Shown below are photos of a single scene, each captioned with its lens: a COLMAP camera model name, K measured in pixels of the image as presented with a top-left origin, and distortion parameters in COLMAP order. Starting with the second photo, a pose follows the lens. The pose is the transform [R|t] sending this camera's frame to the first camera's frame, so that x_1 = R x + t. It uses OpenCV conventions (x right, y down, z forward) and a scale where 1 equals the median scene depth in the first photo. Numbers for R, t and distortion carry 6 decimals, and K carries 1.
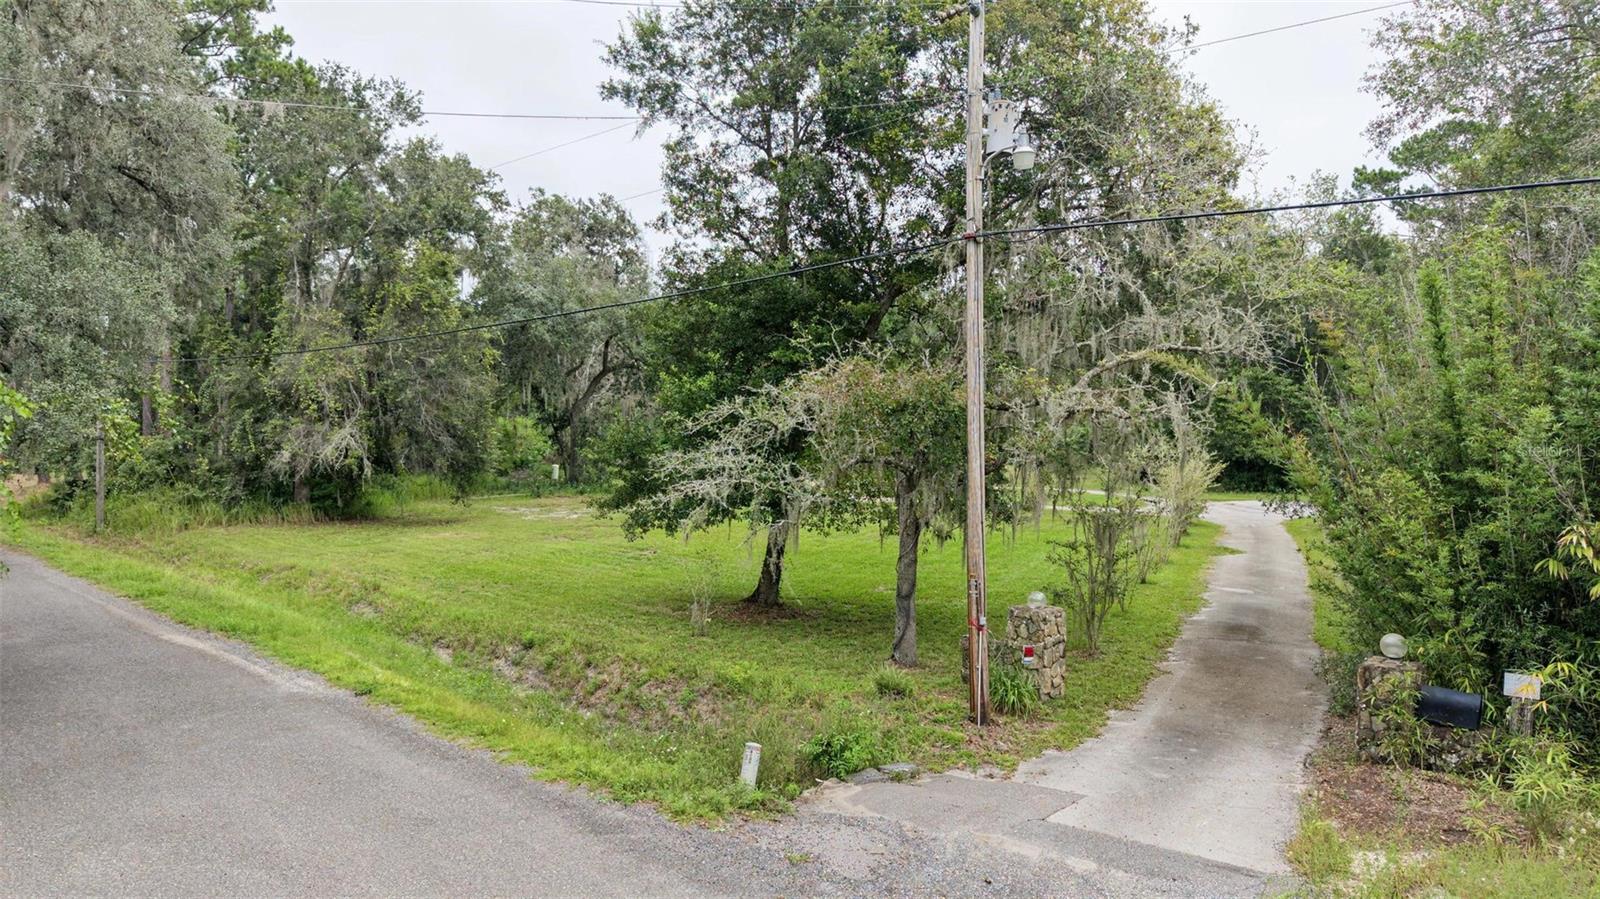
lens RADIAL K [[1071.1, 0, 800.0], [0, 1071.1, 449.5], [0, 0, 1]] dist [0.051556, -0.051578]
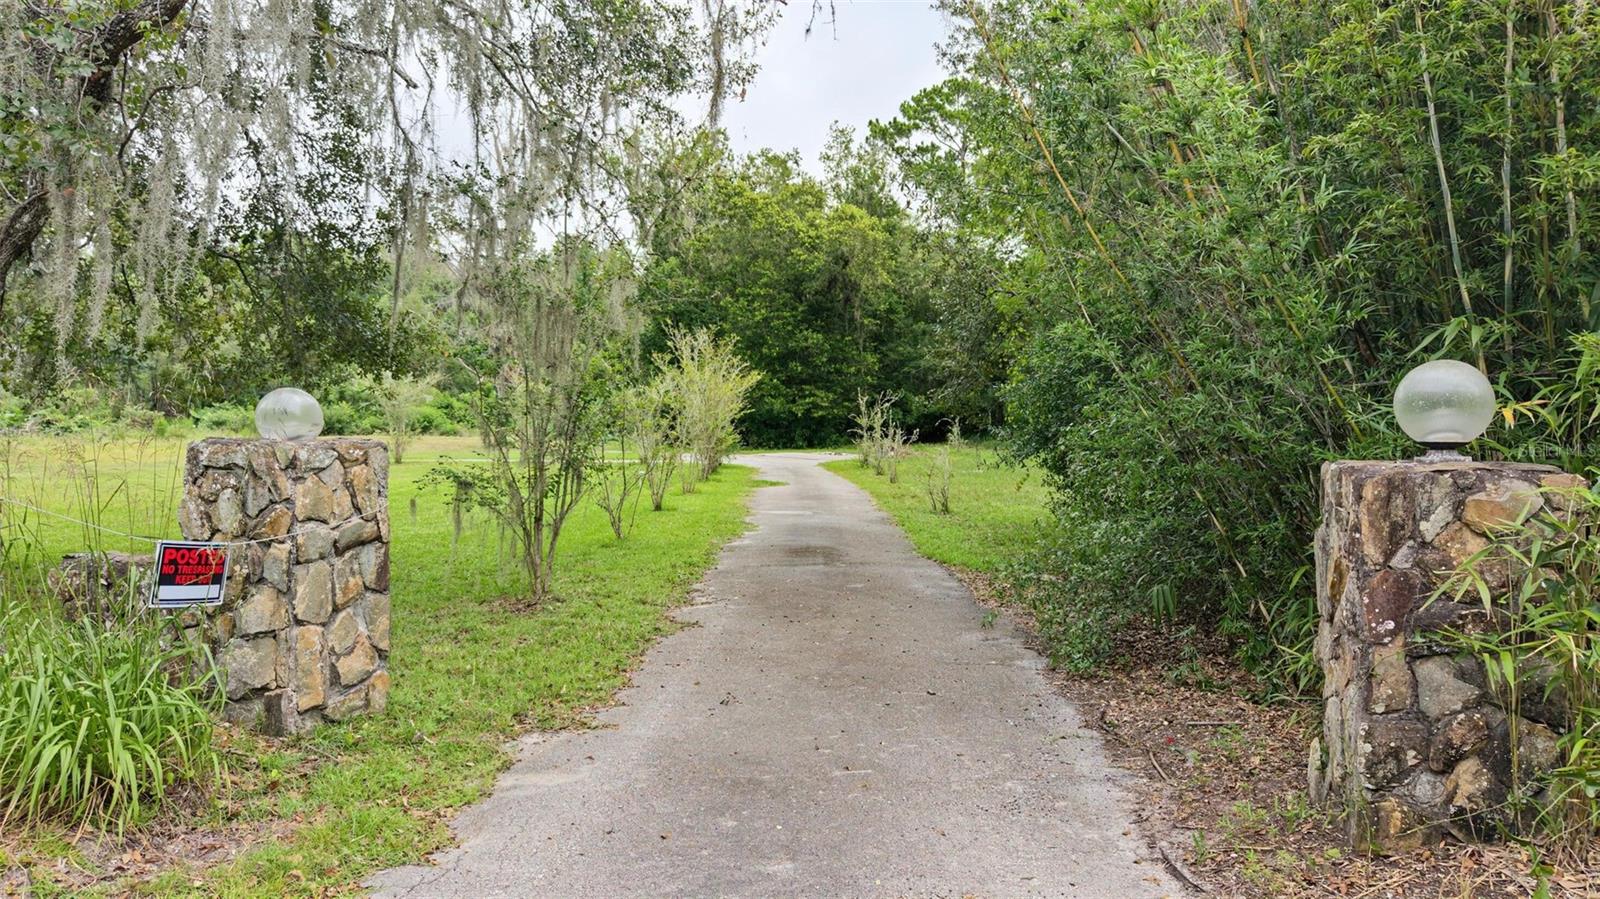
lens RADIAL K [[1071.1, 0, 800.0], [0, 1071.1, 449.5], [0, 0, 1]] dist [0.051556, -0.051578]
pose [[0.910286, -0.016402, 0.413655, 0.183499], [0.016888, 0.999854, 0.002481, 0.123679], [-0.413635, 0.004728, 0.910431, 0.530869]]
